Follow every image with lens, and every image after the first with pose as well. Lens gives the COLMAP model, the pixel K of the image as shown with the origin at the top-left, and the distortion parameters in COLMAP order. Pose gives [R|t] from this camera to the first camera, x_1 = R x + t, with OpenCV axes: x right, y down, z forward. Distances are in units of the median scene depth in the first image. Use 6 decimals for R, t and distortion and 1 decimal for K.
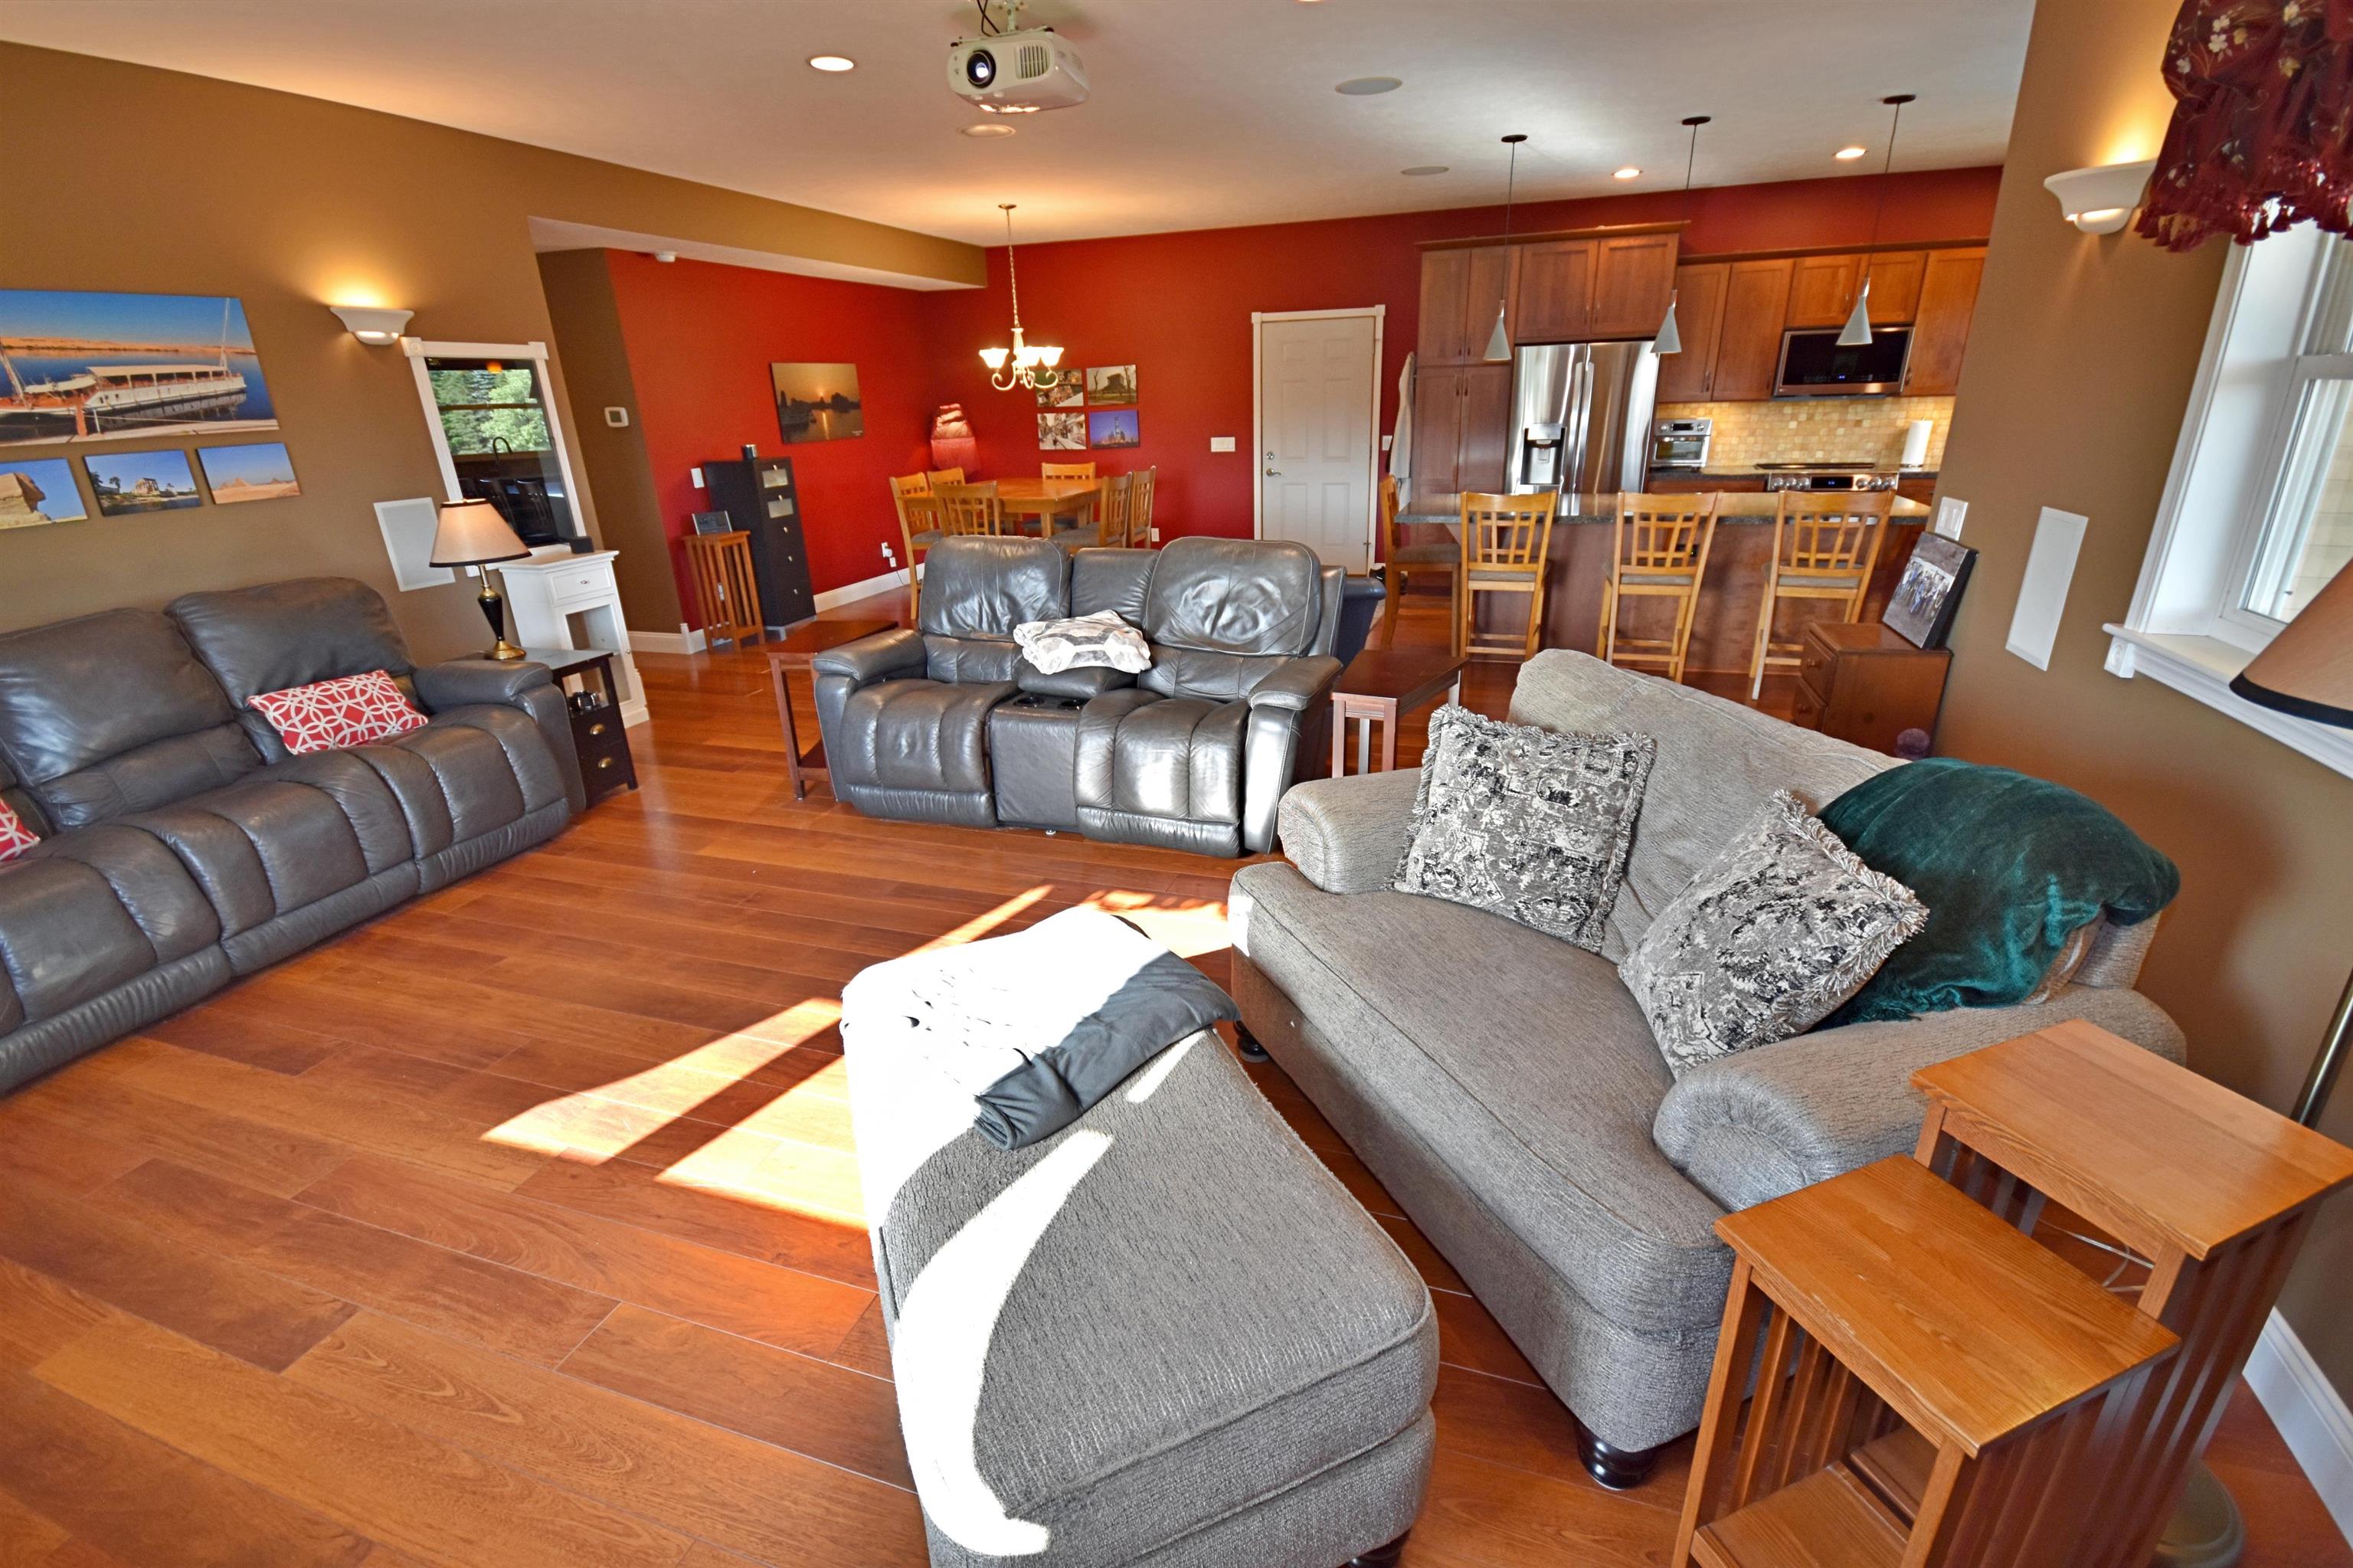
lens RADIAL K [[1029.9, 0, 1177.8], [0, 1029.9, 794.4], [0, 0, 1]] dist [0.014126, -0.013525]
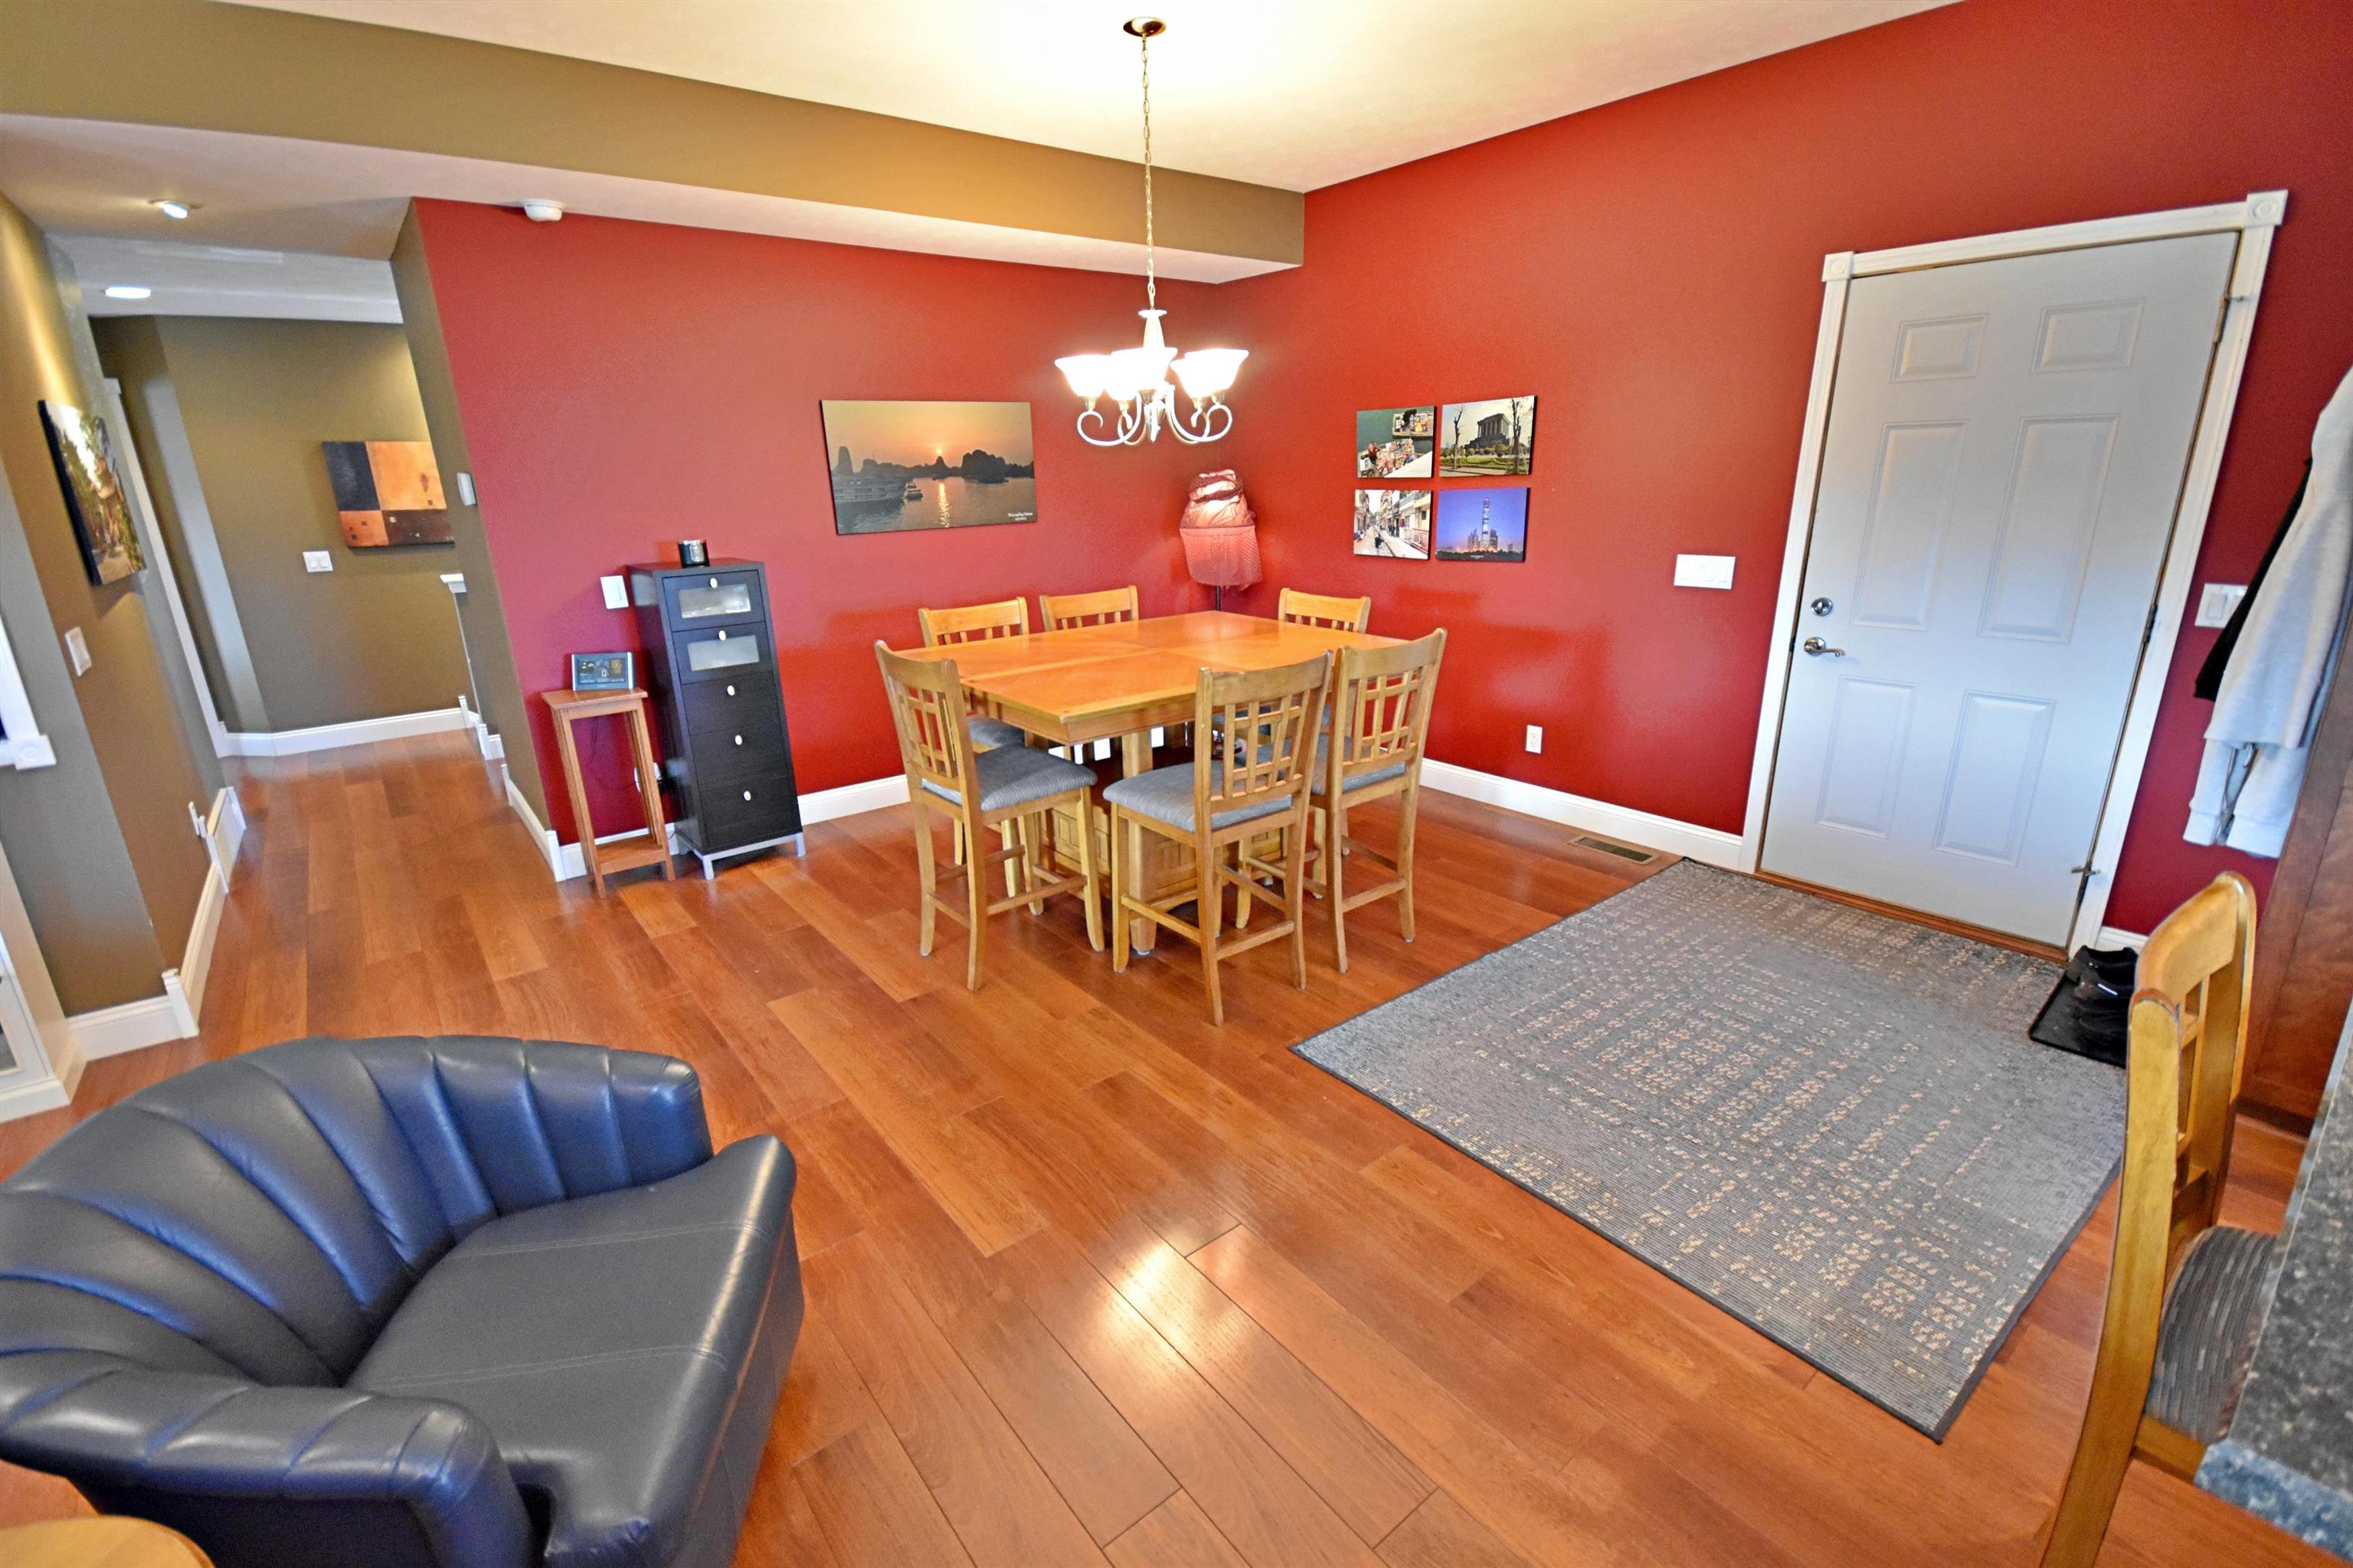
lens RADIAL K [[1029.9, 0, 1176.6], [0, 1029.9, 789.1], [0, 0, 1]] dist [0.014126, -0.013525]
pose [[0.838267, 0.173742, -0.516838, 0.135097], [-0.201151, 0.979556, 0.003042, -0.284386], [0.506800, 0.101412, 0.856078, 0.726529]]
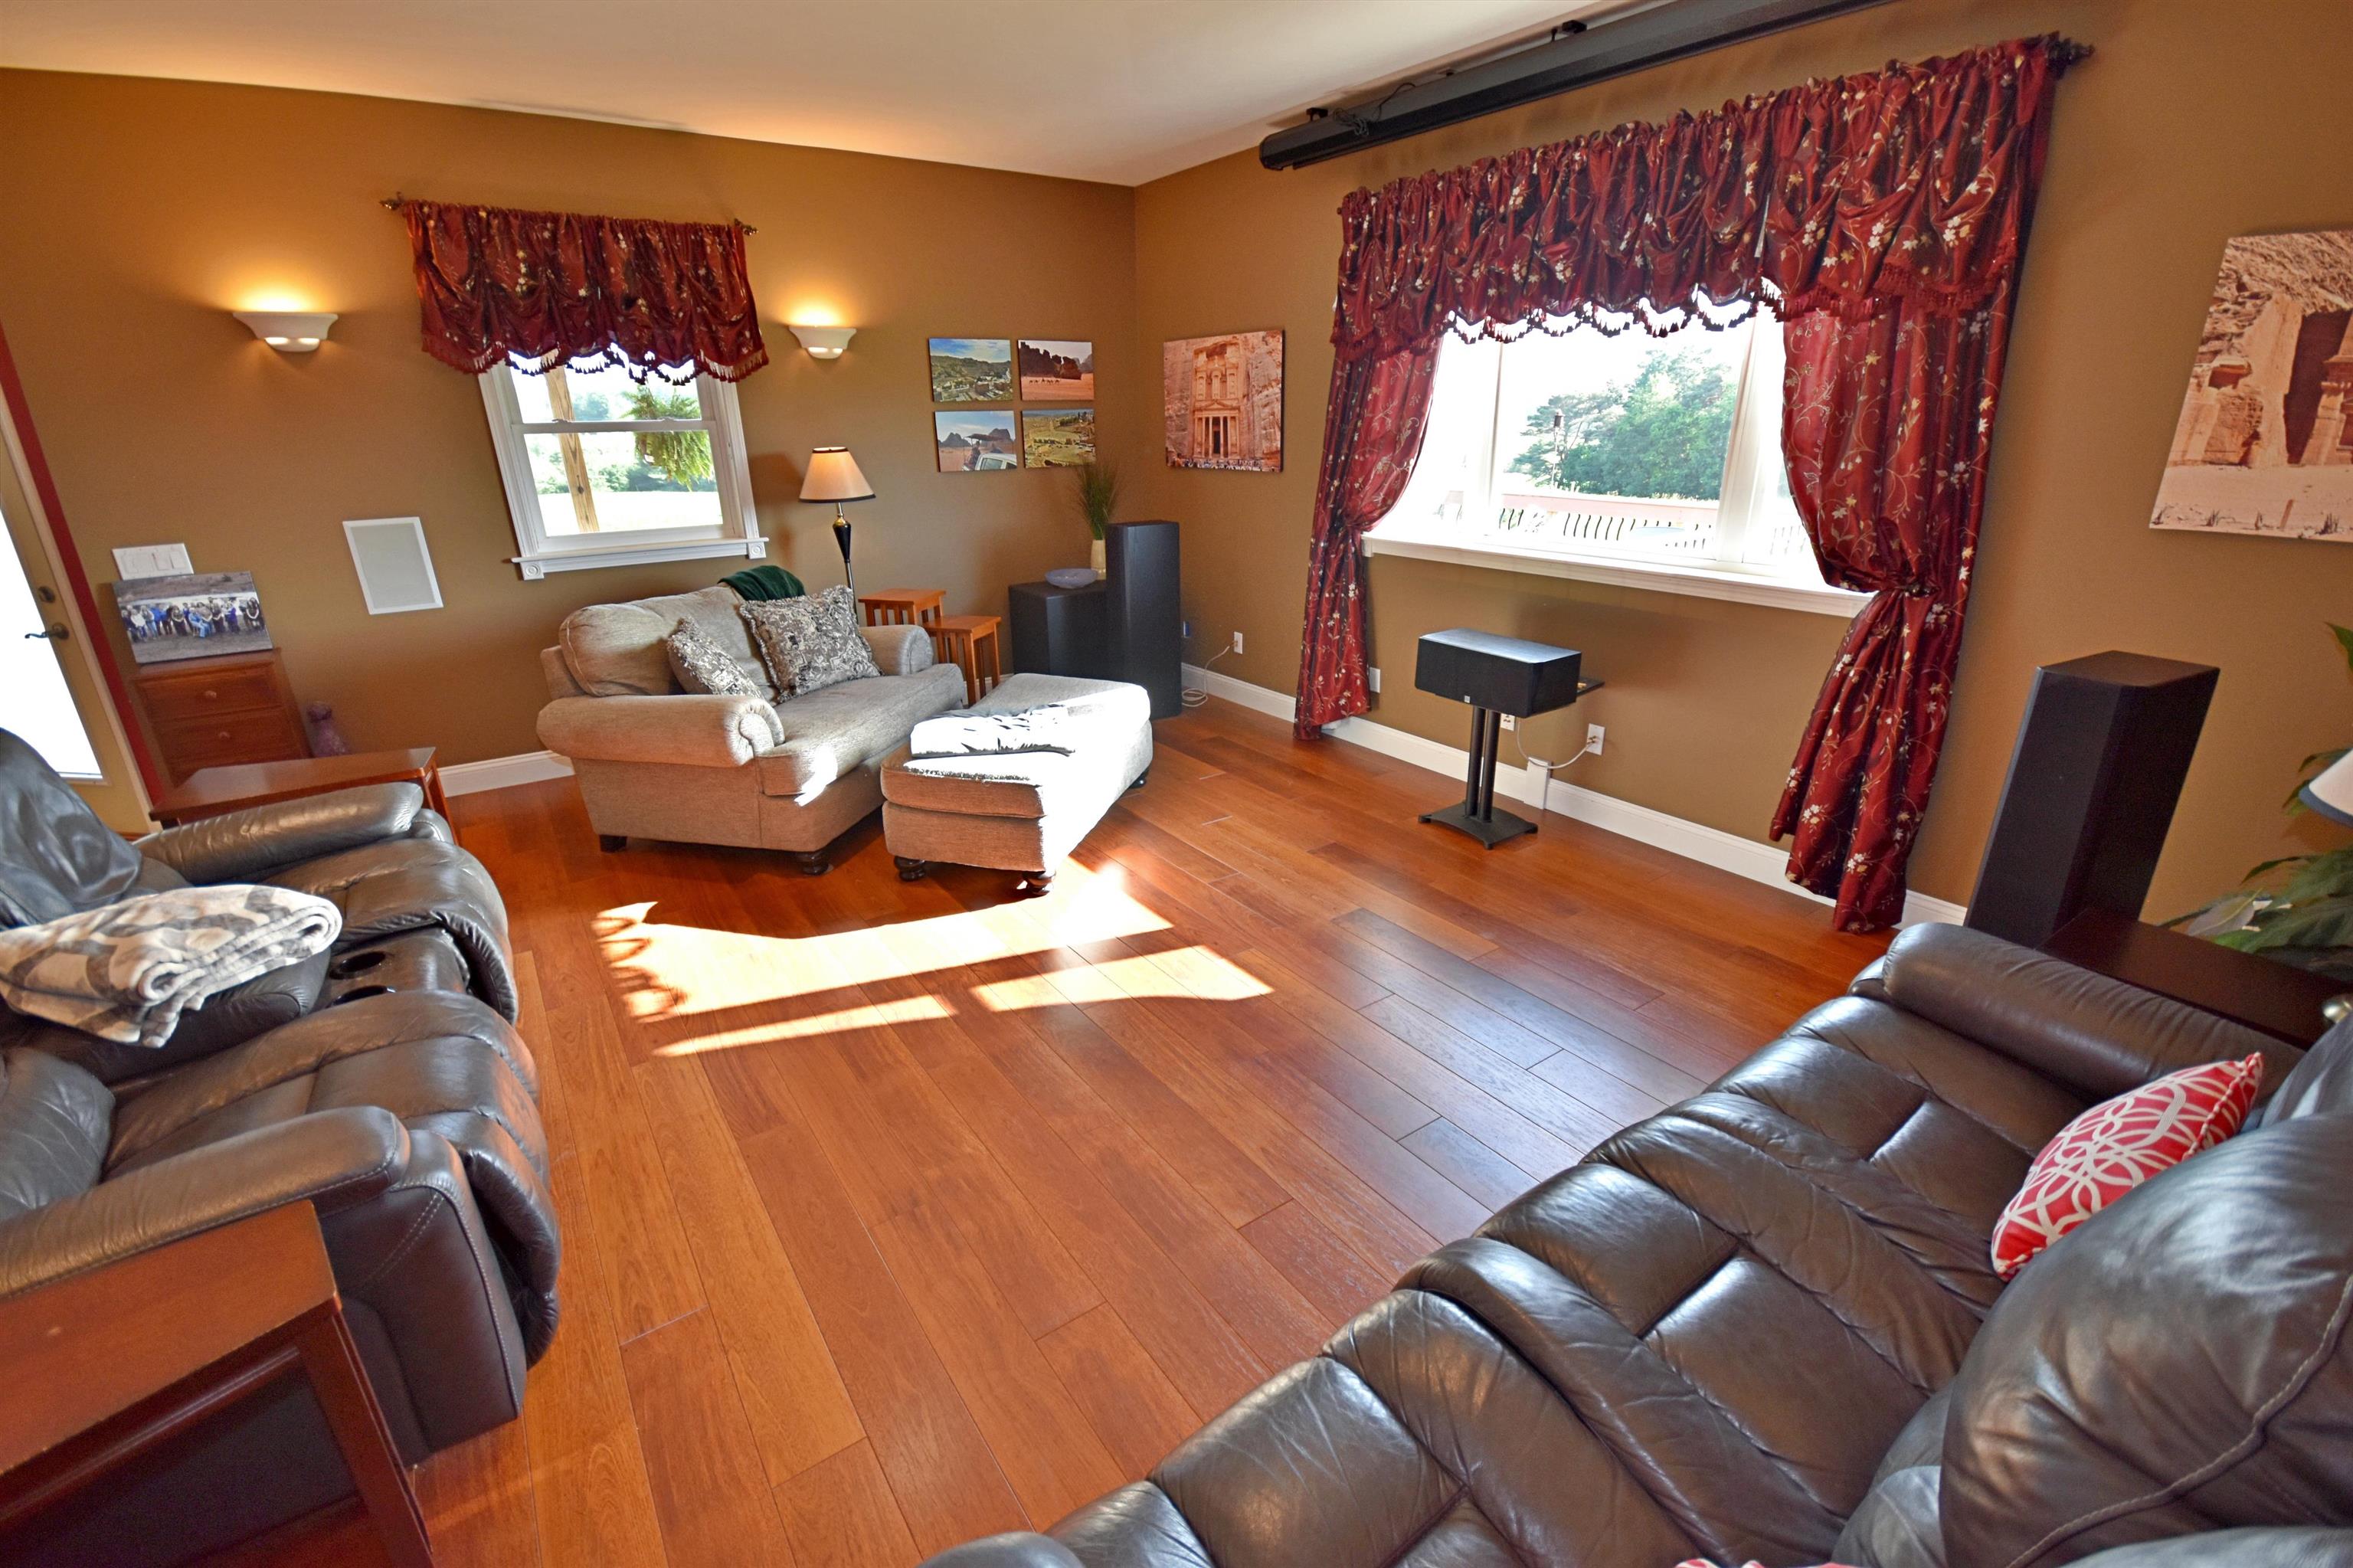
lens RADIAL K [[1029.9, 0, 1177.3], [0, 1029.9, 792.0], [0, 0, 1]] dist [0.014126, -0.013525]
pose [[-0.799944, -0.169067, 0.575766, -0.477812], [0.255477, 0.772236, 0.581707, -0.231636], [-0.542975, 0.612427, -0.574553, 0.617946]]
